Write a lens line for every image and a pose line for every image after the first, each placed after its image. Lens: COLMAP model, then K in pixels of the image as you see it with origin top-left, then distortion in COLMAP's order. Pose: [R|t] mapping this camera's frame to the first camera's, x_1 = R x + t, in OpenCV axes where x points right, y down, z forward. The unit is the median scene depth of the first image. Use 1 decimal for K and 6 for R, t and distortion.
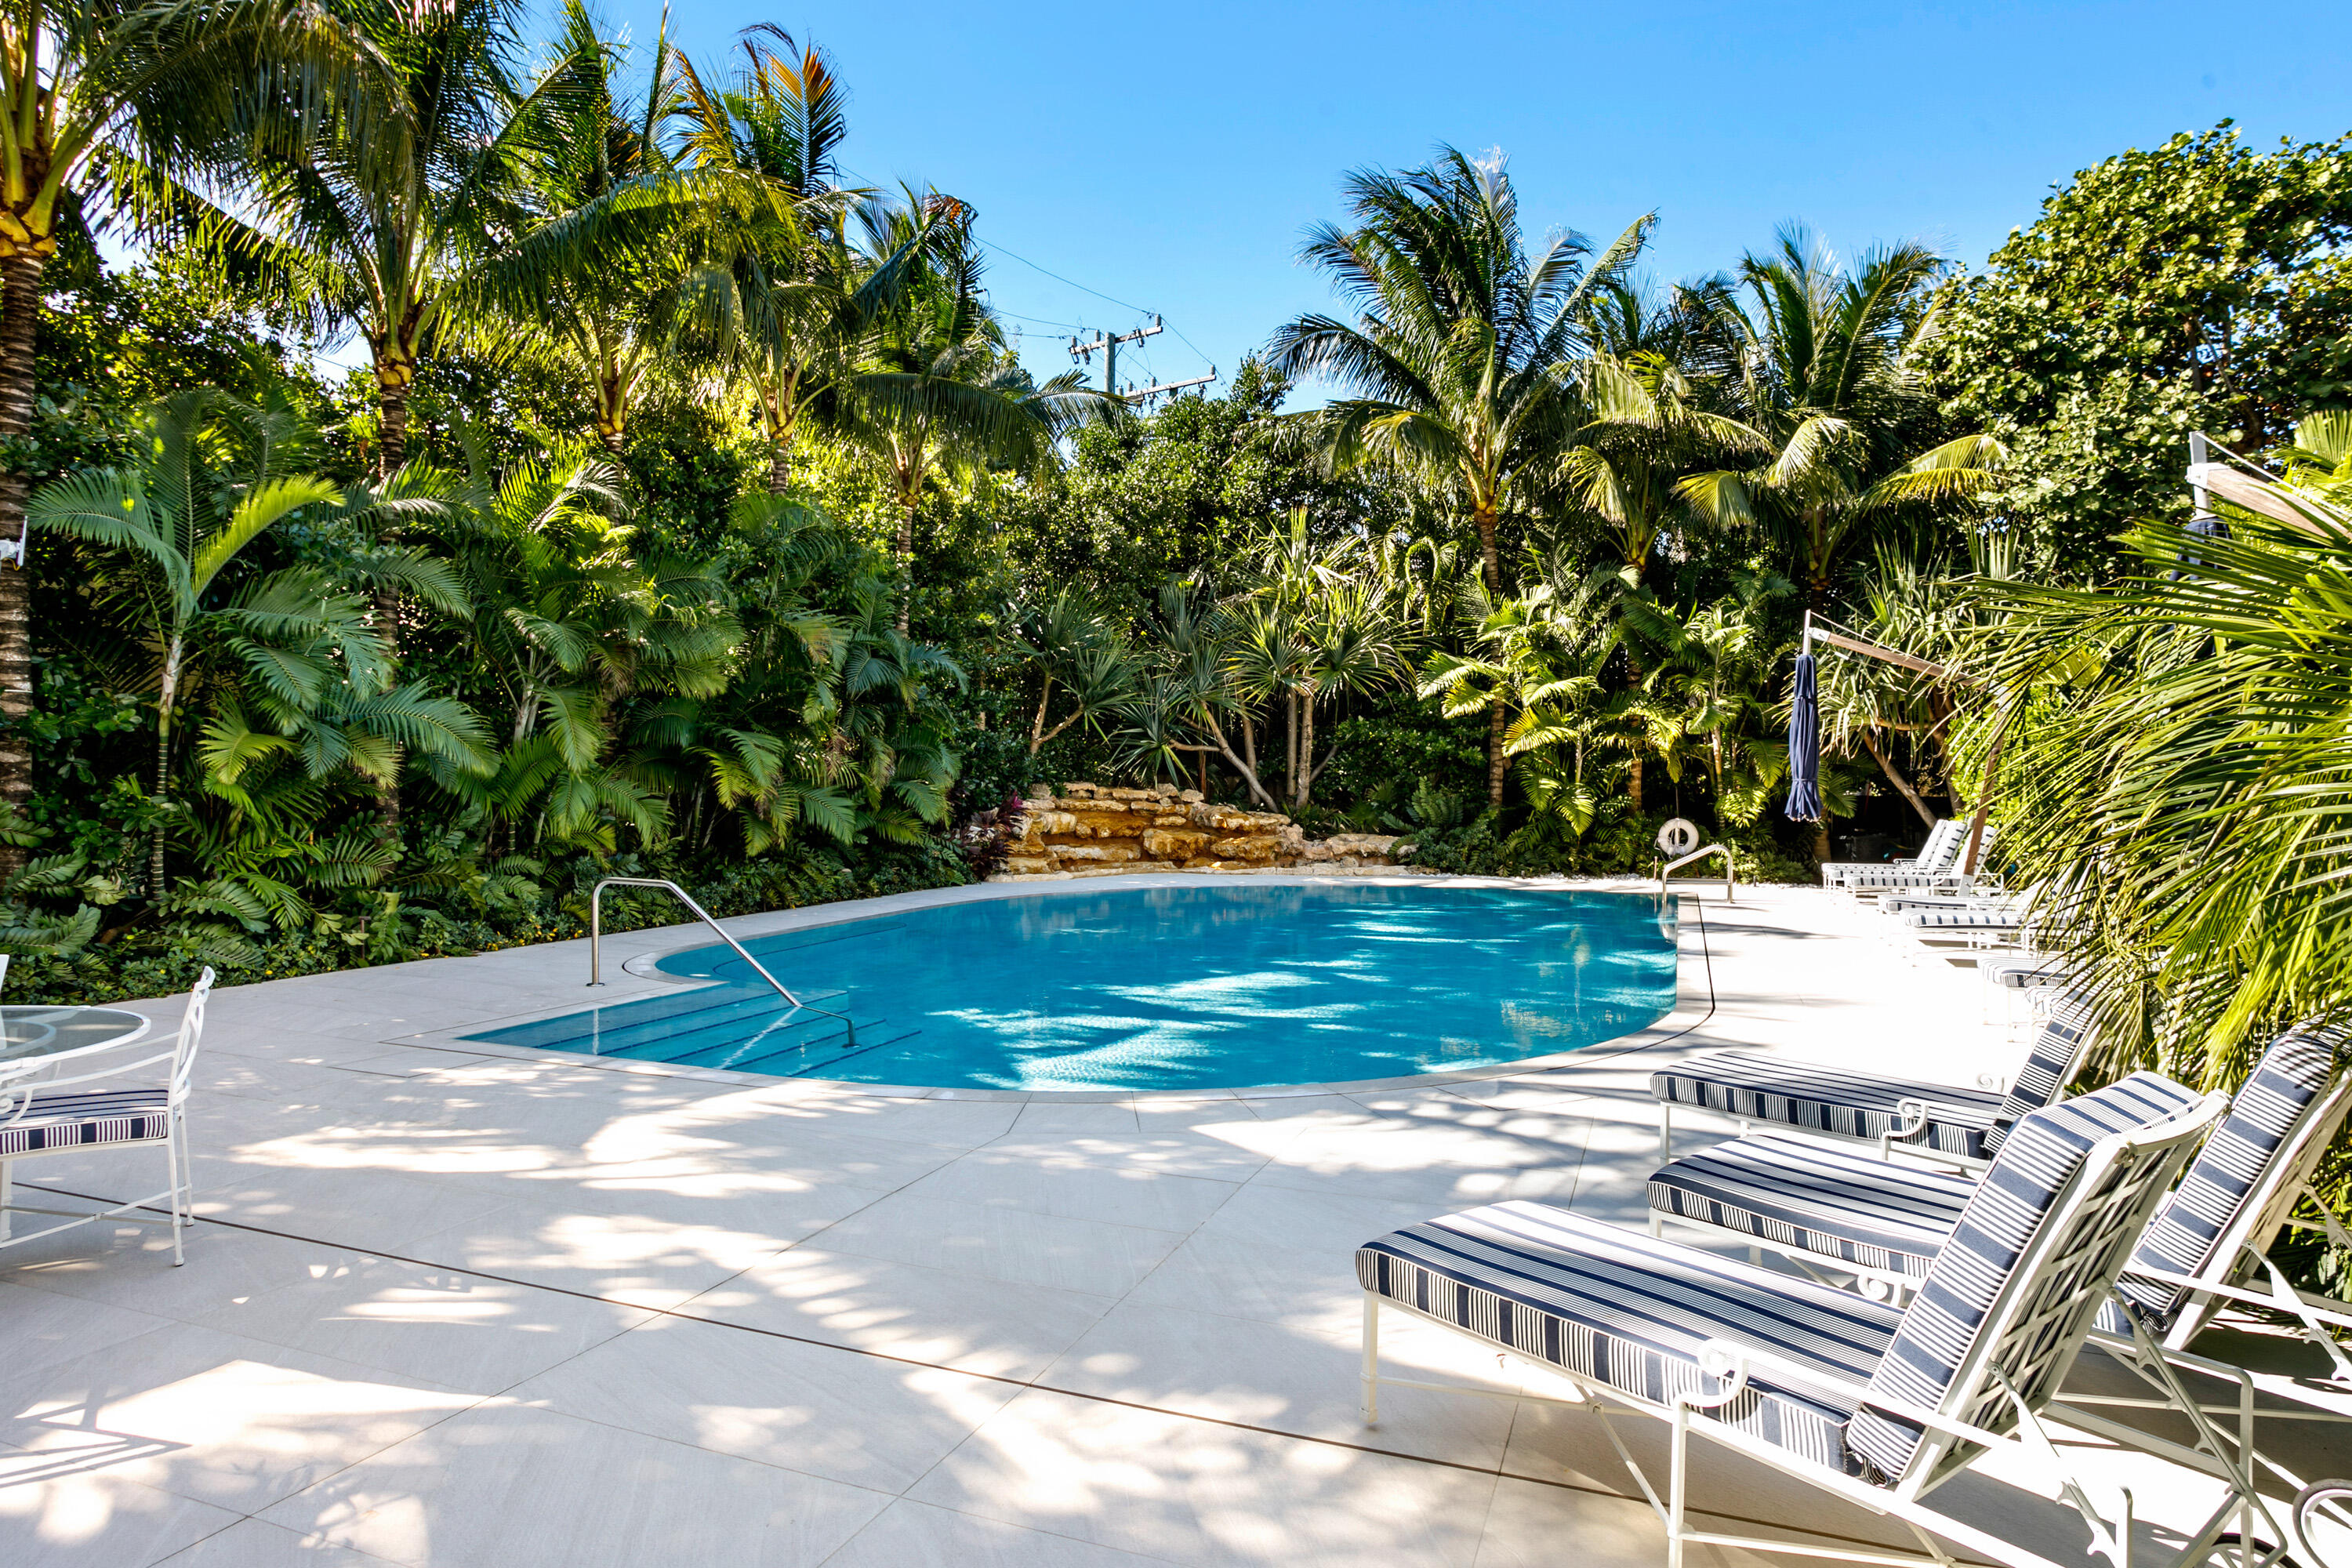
lens RADIAL K [[1259.0, 0, 1176.0], [0, 1259.0, 784.0], [0, 0, 1]] dist [0.001955, -0.000068]
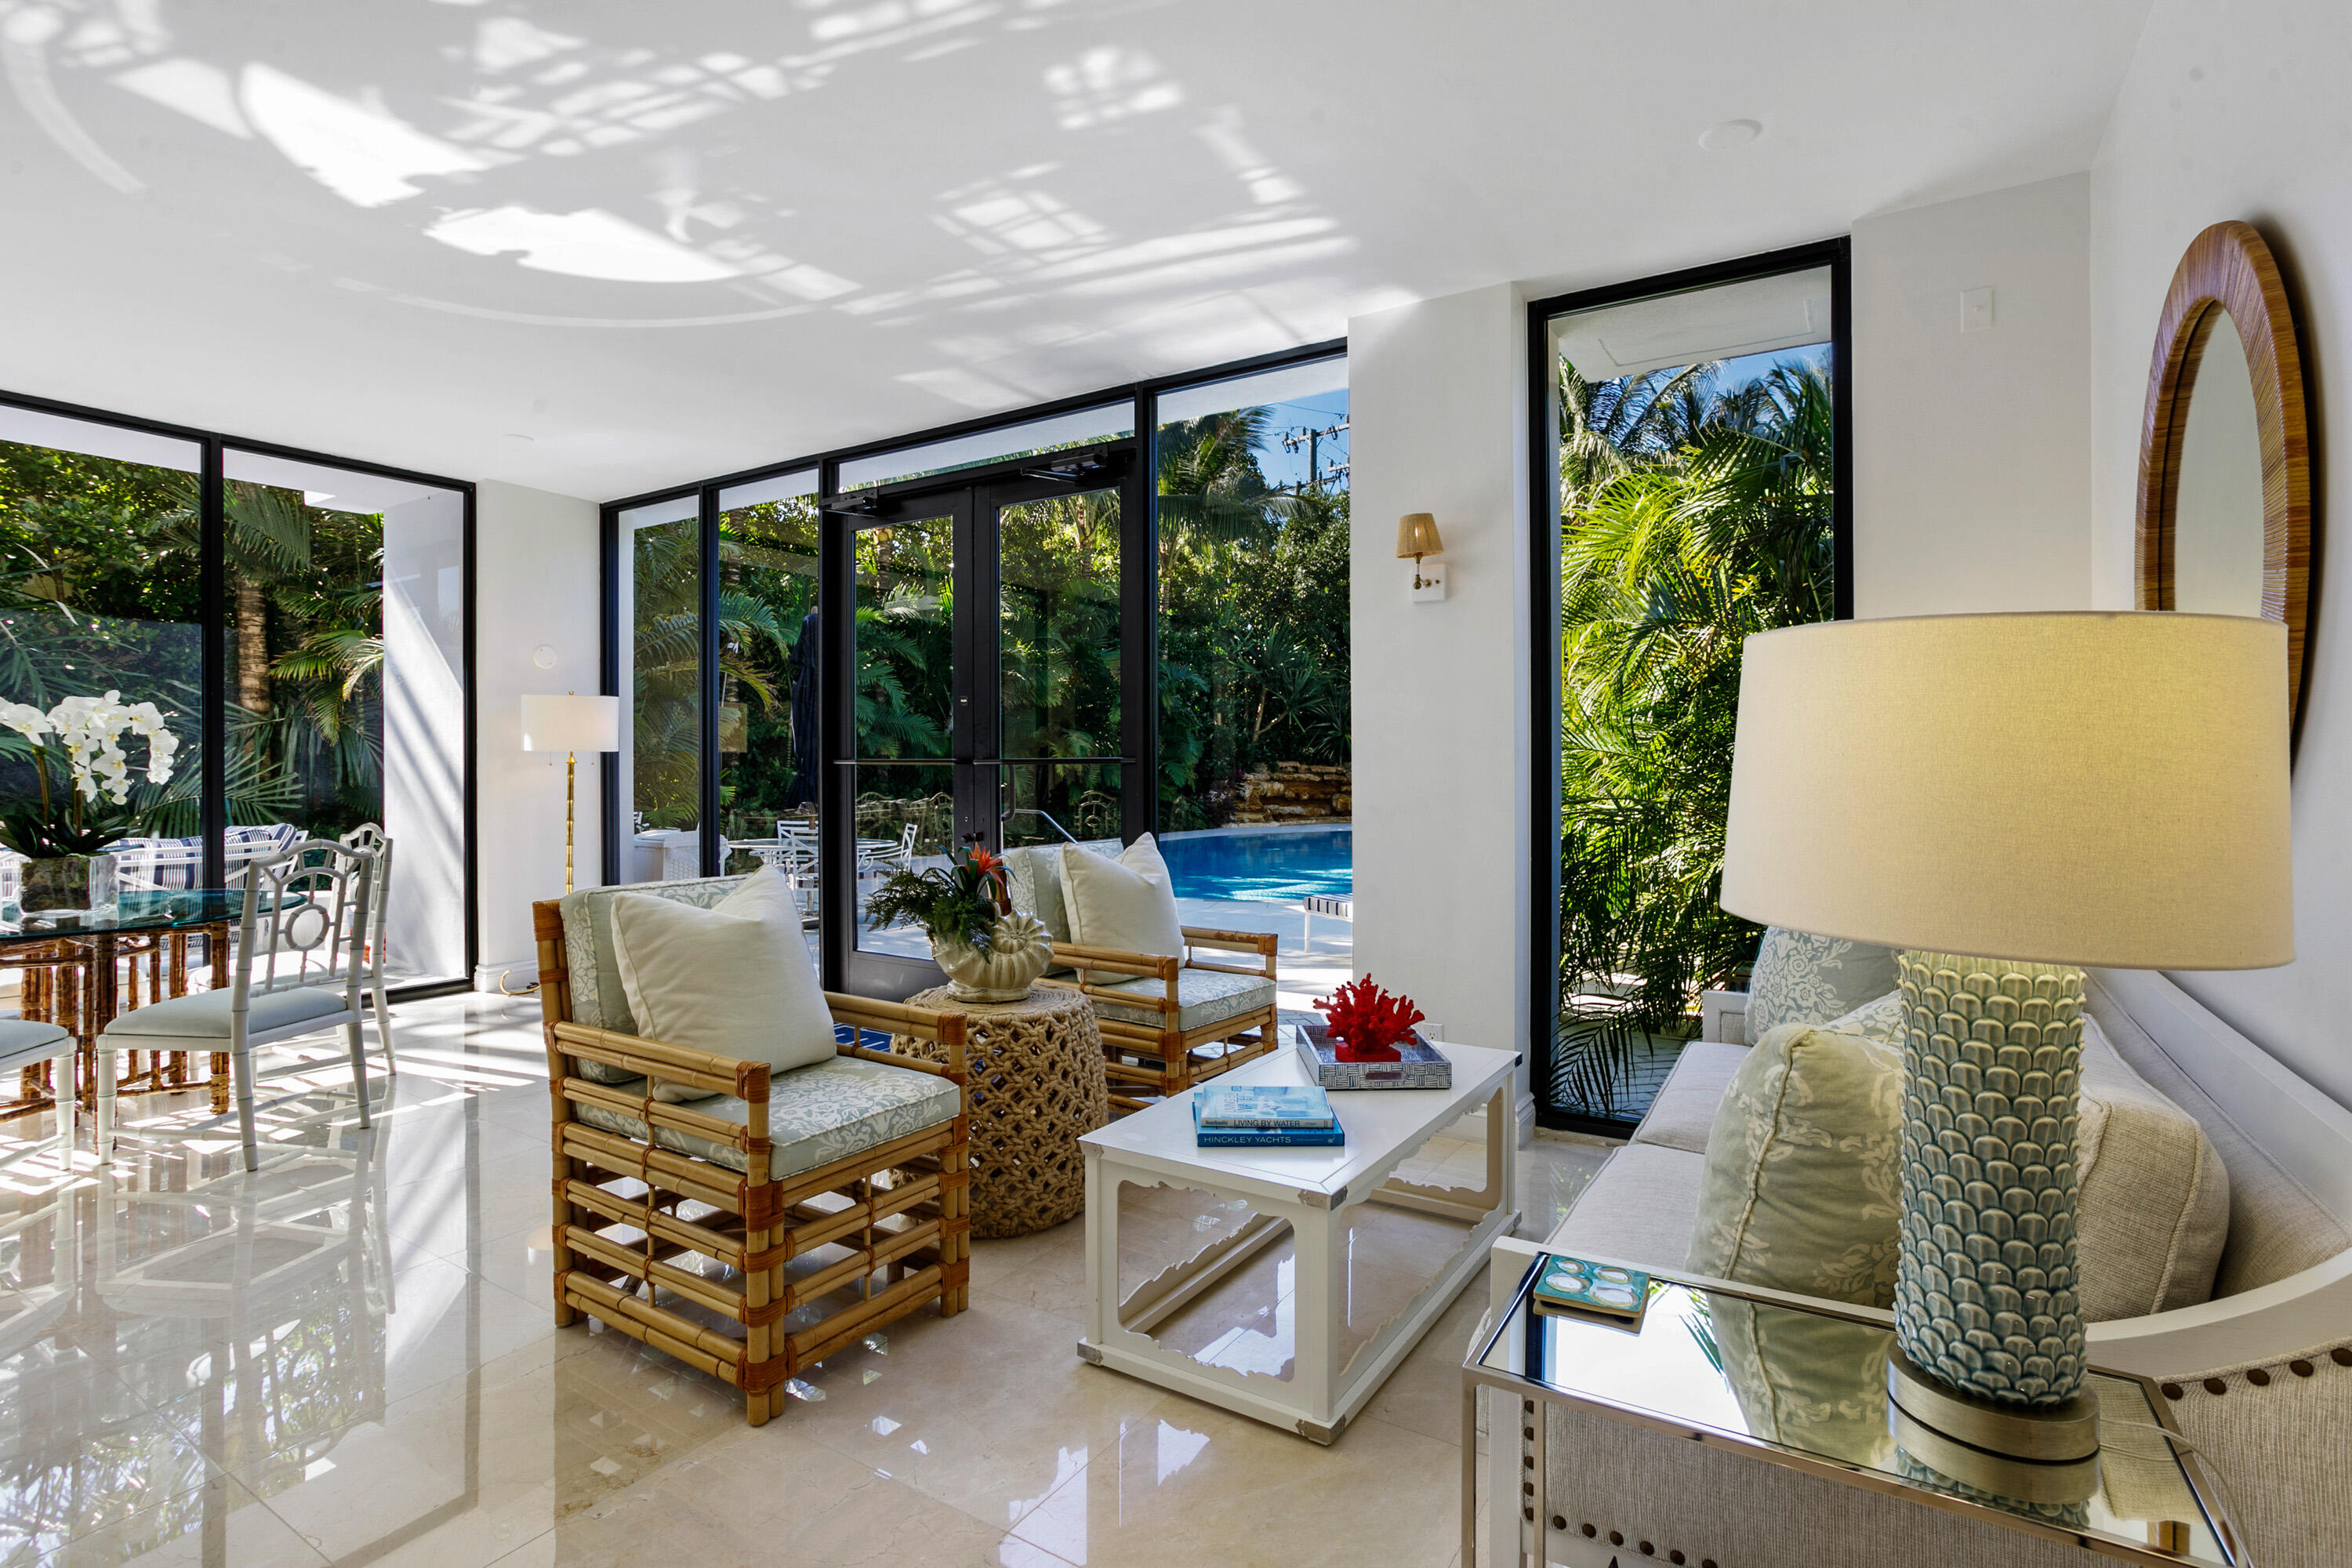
lens RADIAL K [[1160.2, 0, 1176.0], [0, 1160.2, 784.0], [0, 0, 1]] dist [0.000656, 0.001359]
pose [[0.979963, -0.002218, -0.199166, 0.063244], [0.004844, 0.999908, 0.012696, 0.007831], [0.199119, -0.013407, 0.979884, -0.315398]]
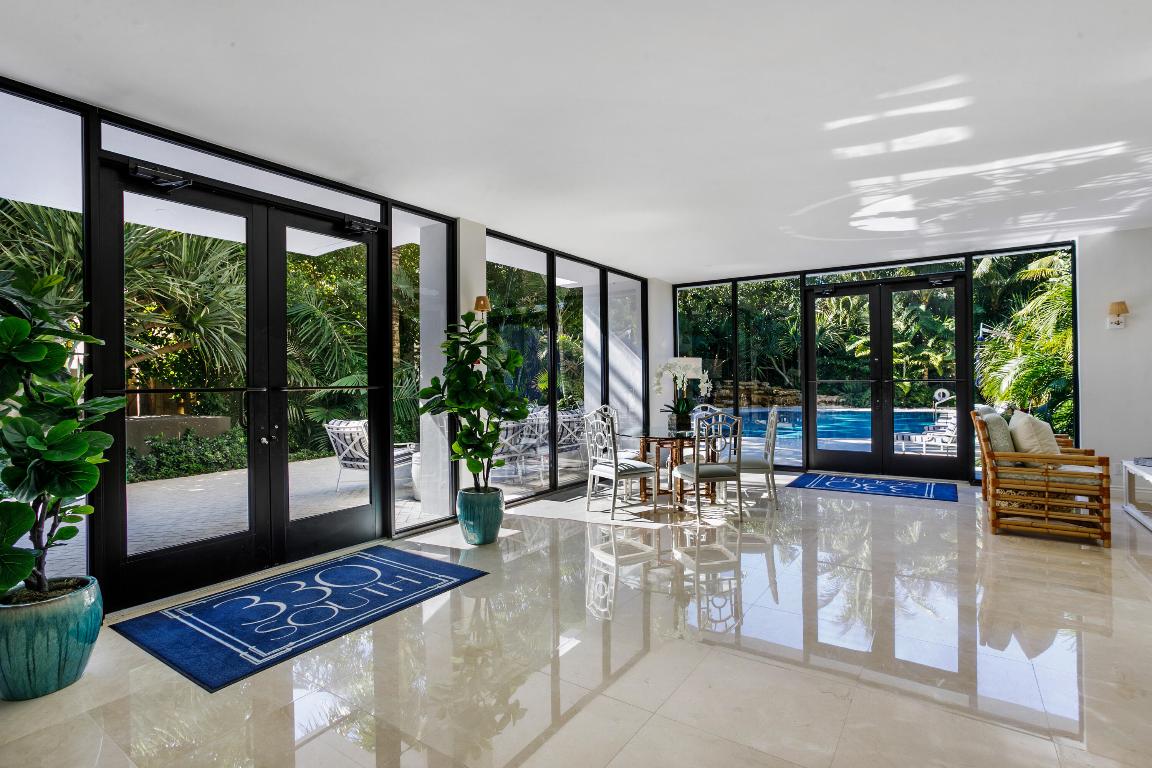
lens RADIAL K [[568.3, 0, 576.0], [0, 568.3, 384.0], [0, 0, 1]] dist [0.000656, 0.001359]
pose [[0.978249, -0.013778, -0.206977, -0.165331], [0.013455, 0.999905, -0.002972, 0.008966], [0.206998, 0.000123, 0.978341, -0.484812]]
